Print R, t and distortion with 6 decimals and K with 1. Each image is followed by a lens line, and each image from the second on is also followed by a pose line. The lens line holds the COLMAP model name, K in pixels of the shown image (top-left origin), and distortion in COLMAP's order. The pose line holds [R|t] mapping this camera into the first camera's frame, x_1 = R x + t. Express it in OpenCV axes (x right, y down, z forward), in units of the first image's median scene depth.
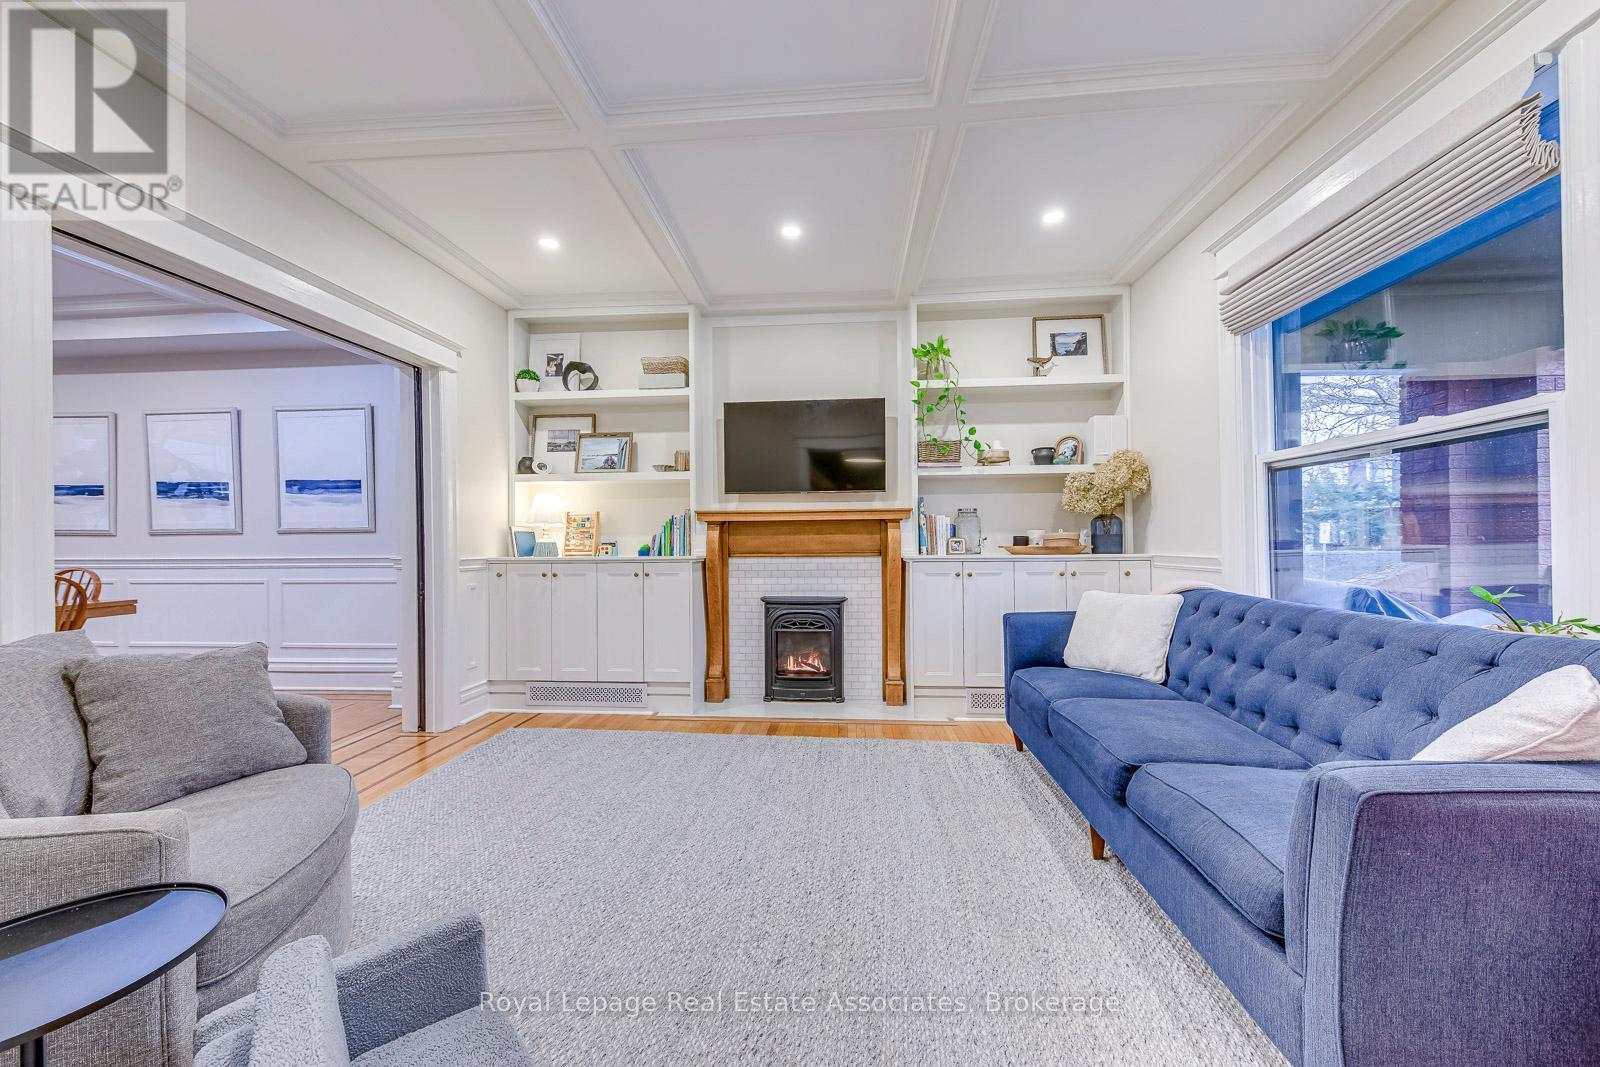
lens RADIAL K [[565.0, 0, 822.3], [0, 565.0, 530.2], [0, 0, 1]] dist [0.006392, -0.003012]
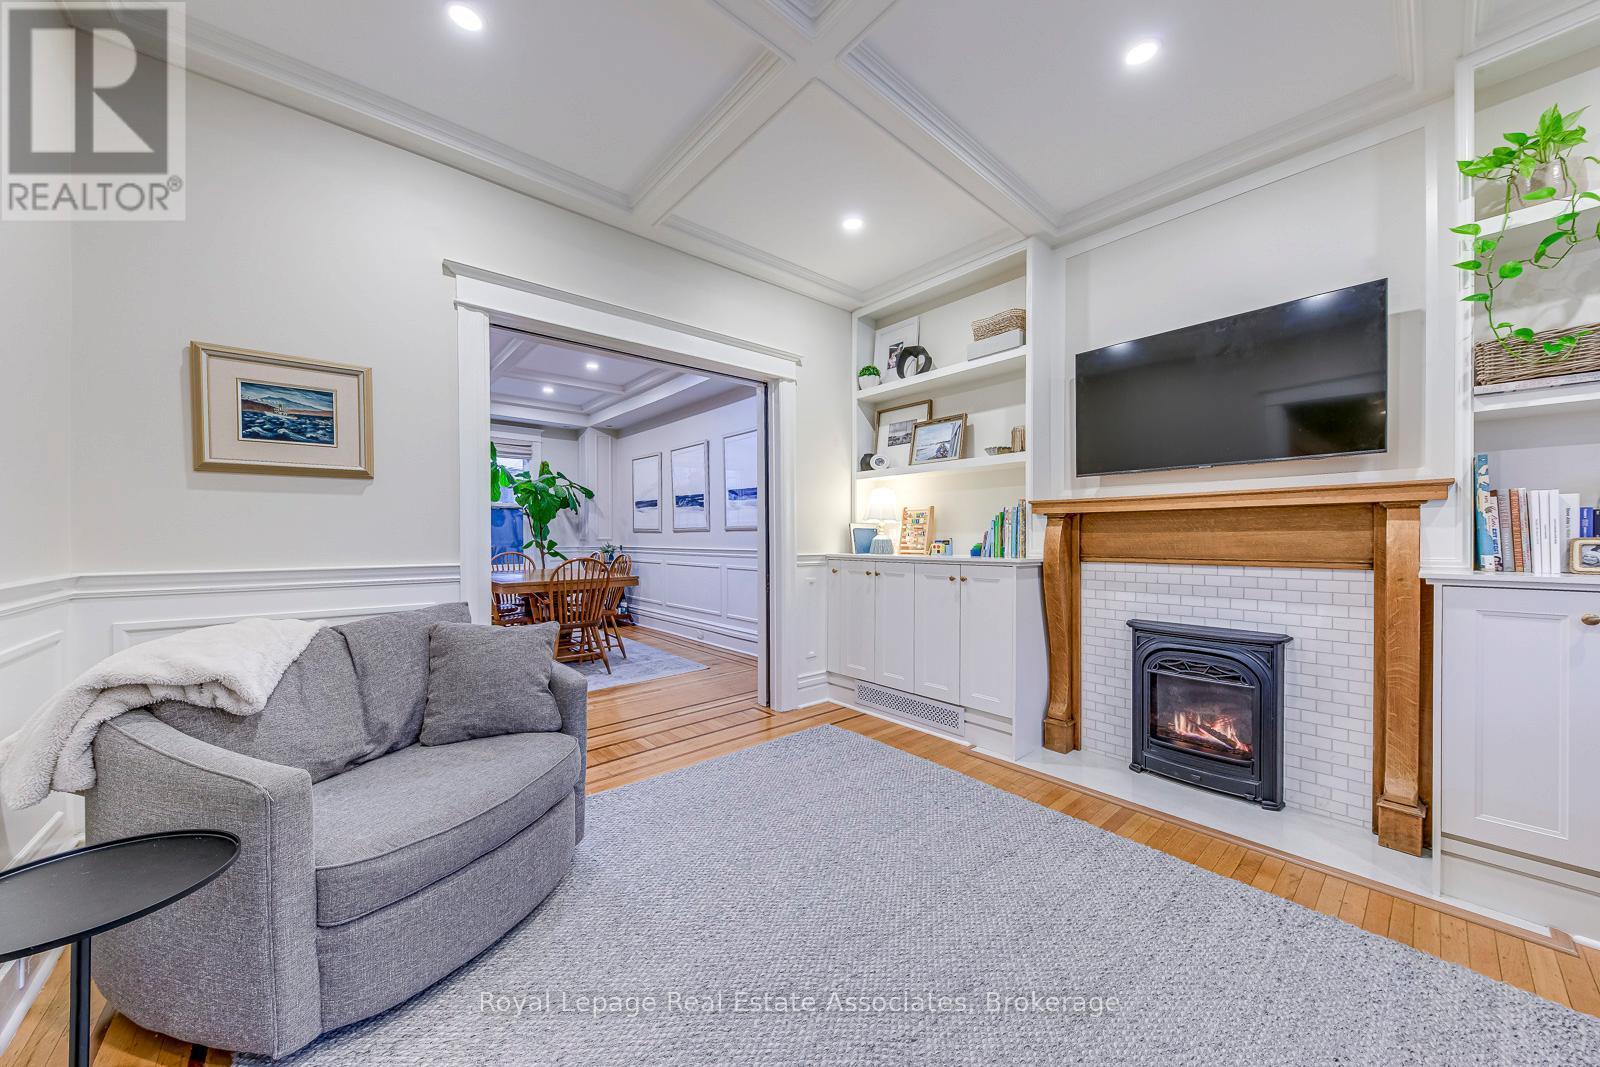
lens RADIAL K [[565.0, 0, 789.6], [0, 565.0, 535.8], [0, 0, 1]] dist [0.006392, -0.003012]
pose [[0.702031, 0.004249, -0.712134, 0.099857], [0.010183, 0.999820, 0.016004, -0.002050], [0.712074, -0.018487, 0.701861, 0.212269]]
